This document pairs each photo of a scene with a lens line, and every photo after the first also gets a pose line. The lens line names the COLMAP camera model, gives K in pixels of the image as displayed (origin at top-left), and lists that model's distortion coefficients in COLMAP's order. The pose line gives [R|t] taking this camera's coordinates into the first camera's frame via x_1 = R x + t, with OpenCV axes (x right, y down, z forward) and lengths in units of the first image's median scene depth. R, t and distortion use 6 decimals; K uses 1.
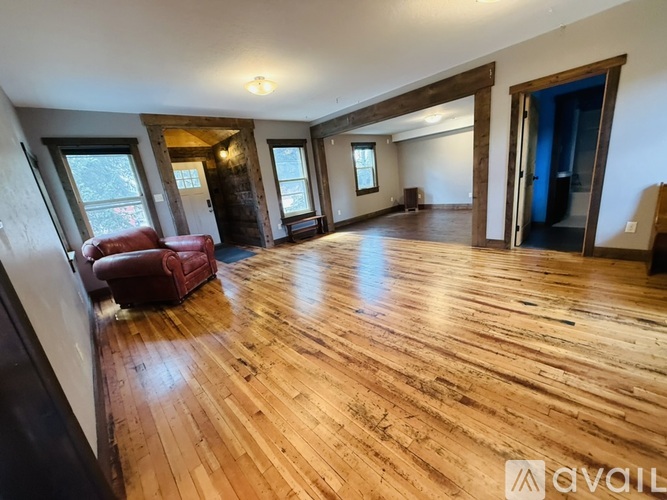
lens RADIAL K [[263.7, 0, 332.5], [0, 263.7, 249.3], [0, 0, 1]] dist [0.000609, 0.000067]
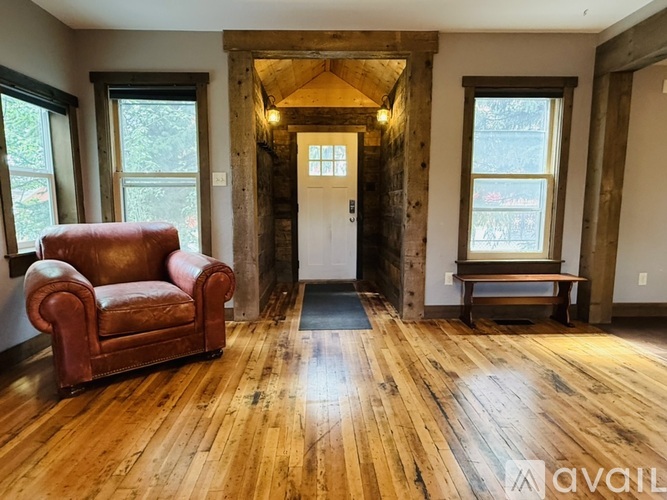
lens RADIAL K [[384.9, 0, 333.5], [0, 384.9, 250.0], [0, 0, 1]] dist [0.002360, -0.003067]
pose [[0.741226, 0.200760, -0.640530, 0.060578], [-0.260723, 0.965413, 0.000877, -0.099527], [0.618552, 0.166351, 0.767933, 0.483203]]
